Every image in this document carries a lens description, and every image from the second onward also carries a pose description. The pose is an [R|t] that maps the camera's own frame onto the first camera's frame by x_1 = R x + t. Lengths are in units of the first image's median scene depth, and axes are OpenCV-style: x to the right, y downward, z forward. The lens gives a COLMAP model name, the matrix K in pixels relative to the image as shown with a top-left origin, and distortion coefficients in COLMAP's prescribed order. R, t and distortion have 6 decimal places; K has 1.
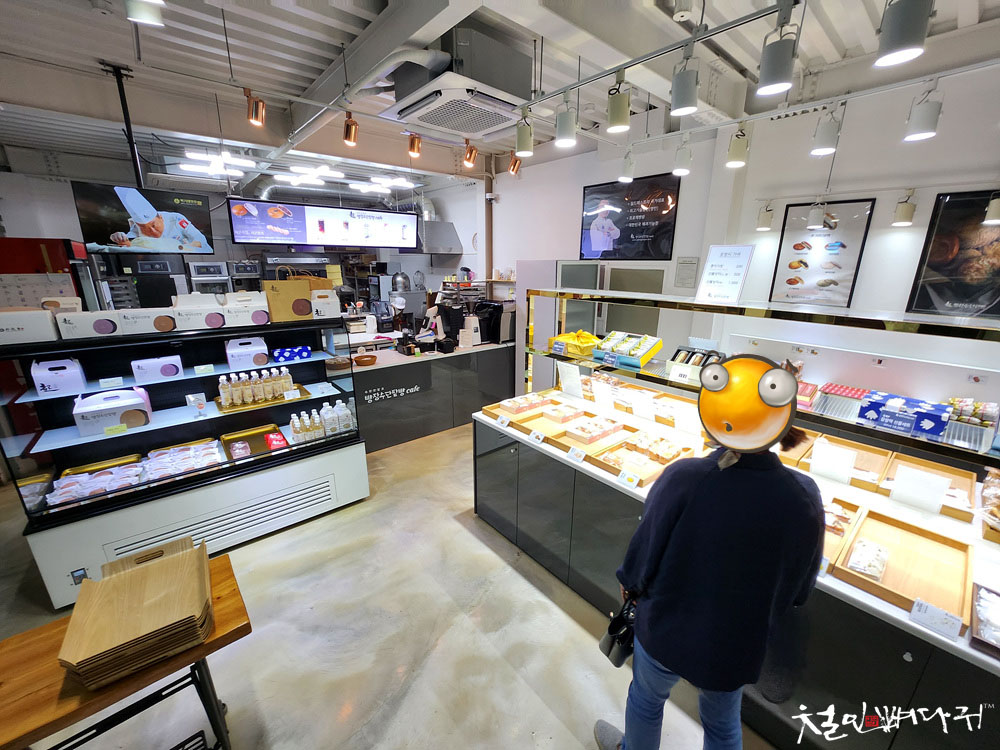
lens RADIAL K [[394.2, 0, 500.0], [0, 394.2, 375.0], [0, 0, 1]] dist [-0.001340, -0.000157]
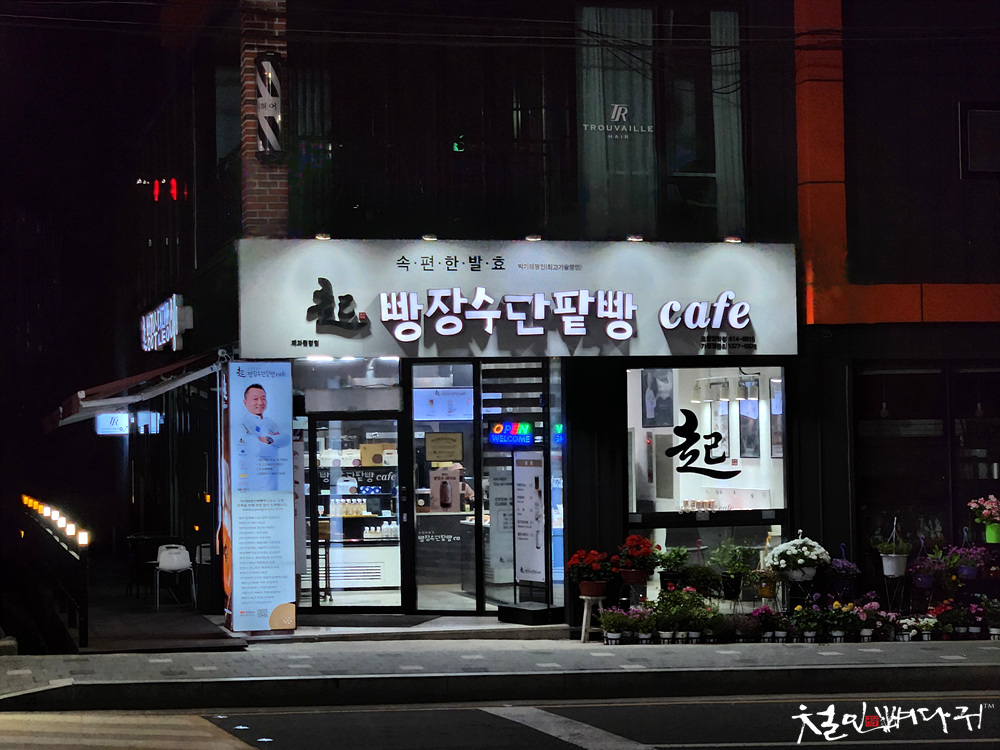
lens RADIAL K [[2146.2, 0, 500.0], [0, 2146.2, 375.0], [0, 0, 1]] dist [-0.498060, 0.033101]
pose [[0.894242, -0.036297, -0.446110, 2.680700], [-0.102690, 0.953481, -0.283423, 1.335350], [0.435645, 0.299260, 0.848915, -4.390291]]
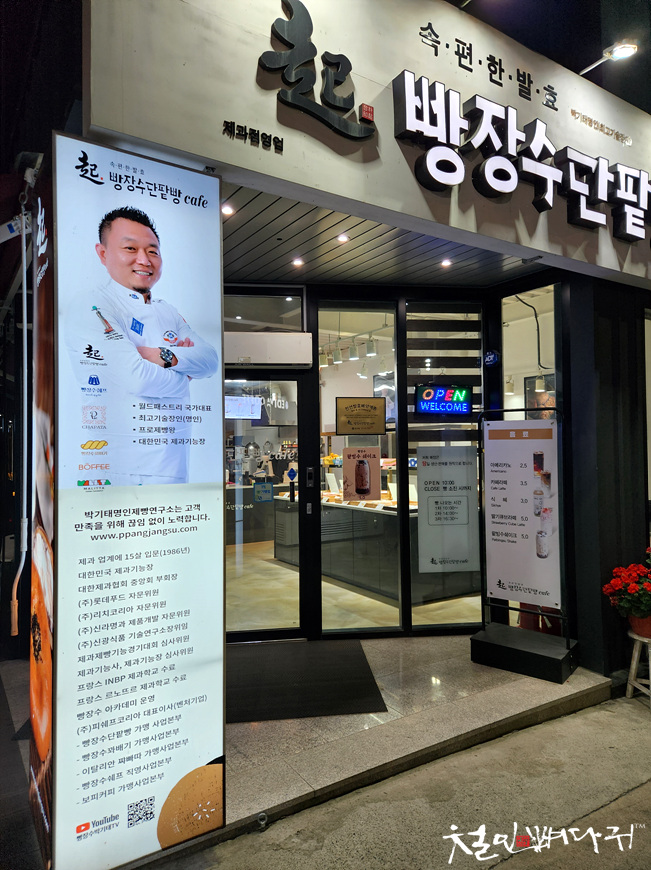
lens RADIAL K [[567.3, 0, 325.5], [0, 567.3, 435.0], [0, 0, 1]] dist [0.040536, -0.001518]
pose [[0.990305, -0.023147, -0.136965, 0.364586], [-0.019511, 0.953063, -0.302141, 0.420189], [0.137530, 0.301885, 0.943372, -1.063064]]
